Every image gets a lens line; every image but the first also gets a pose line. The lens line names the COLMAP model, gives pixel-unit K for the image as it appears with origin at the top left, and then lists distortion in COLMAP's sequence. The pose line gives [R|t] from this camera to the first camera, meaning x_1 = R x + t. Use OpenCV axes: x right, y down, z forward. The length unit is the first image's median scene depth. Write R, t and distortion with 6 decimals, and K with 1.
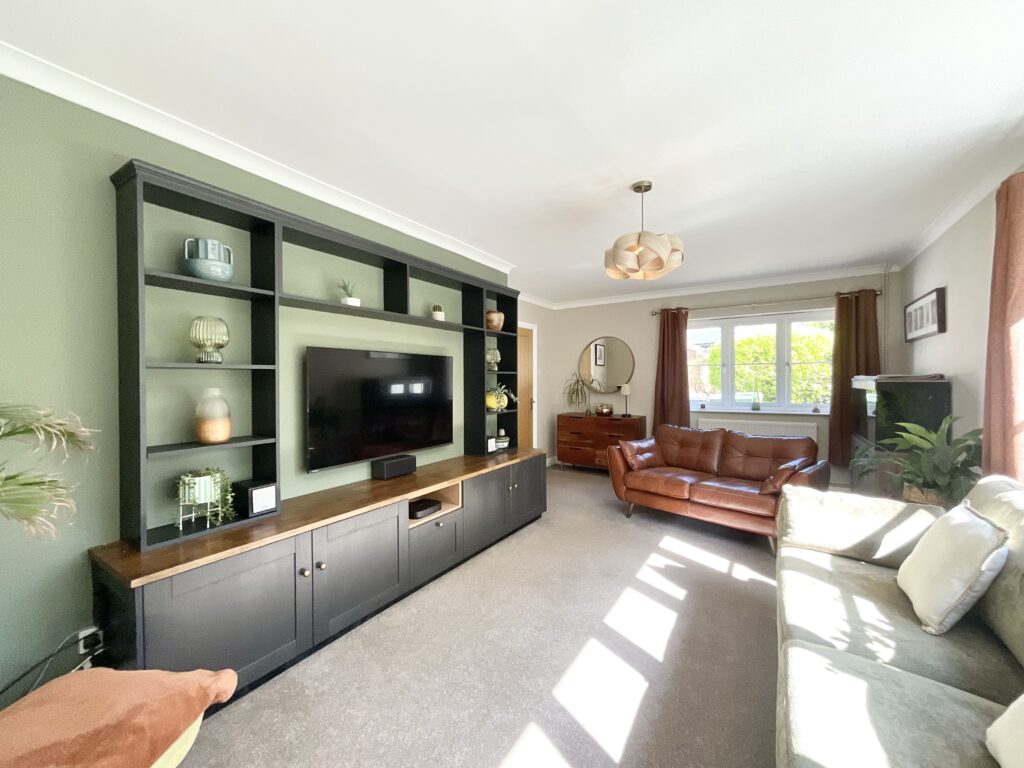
lens RADIAL K [[411.3, 0, 510.3], [0, 411.3, 382.4], [0, 0, 1]] dist [-0.000552, -0.000177]
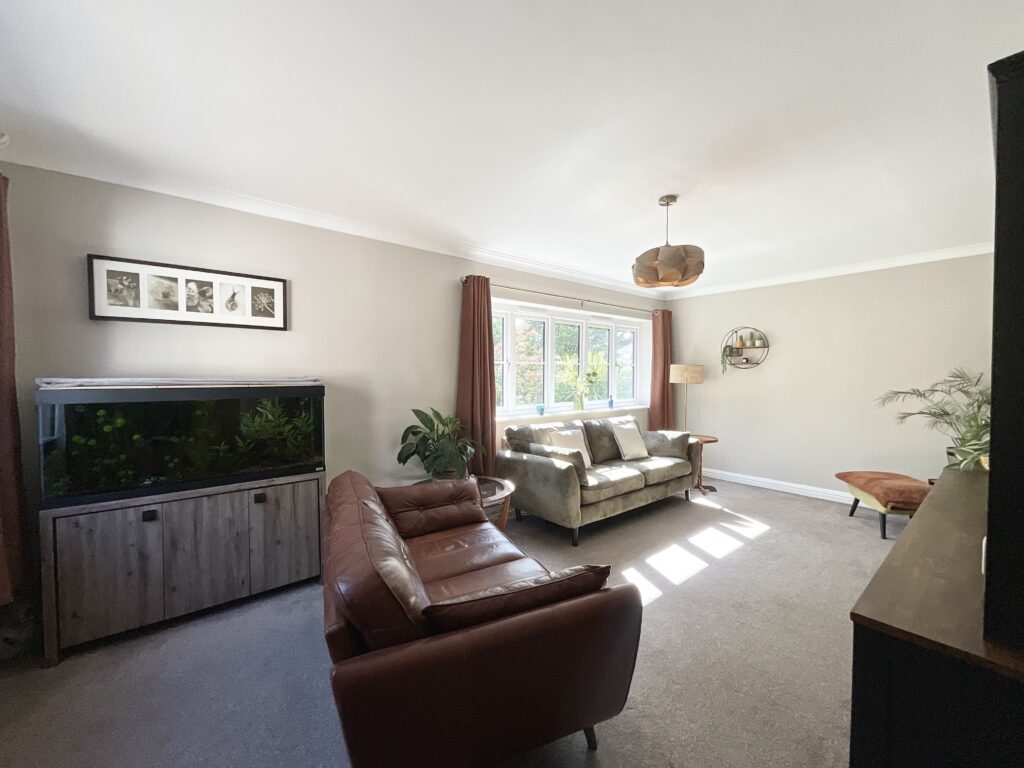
lens RADIAL K [[411.3, 0, 512.7], [0, 411.3, 384.1], [0, 0, 1]] dist [-0.000552, -0.000177]
pose [[-0.952646, -0.007749, 0.303983, 0.345958], [0.000655, 0.999621, 0.027537, -0.023947], [-0.304081, 0.026433, -0.952279, 1.974579]]
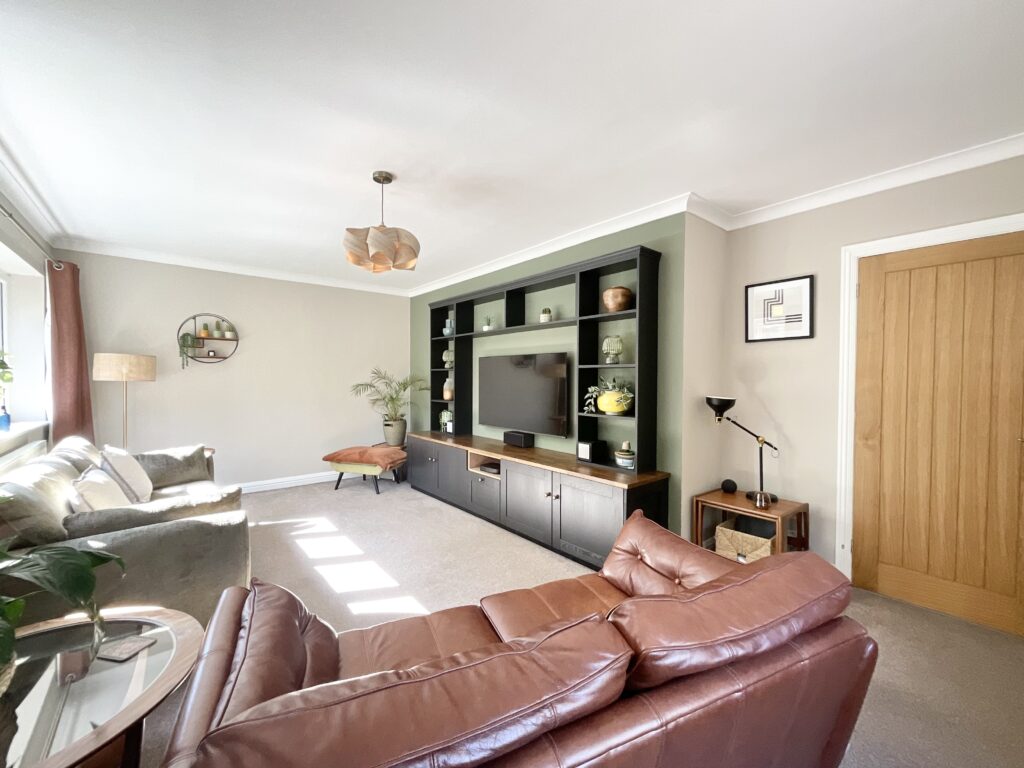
lens RADIAL K [[411.3, 0, 512.8], [0, 411.3, 384.9], [0, 0, 1]] dist [-0.000552, -0.000177]
pose [[-0.291652, 0.012787, -0.956439, 1.082022], [-0.010200, 0.999812, 0.016478, 0.003638], [0.956470, 0.014562, -0.291467, 1.460662]]
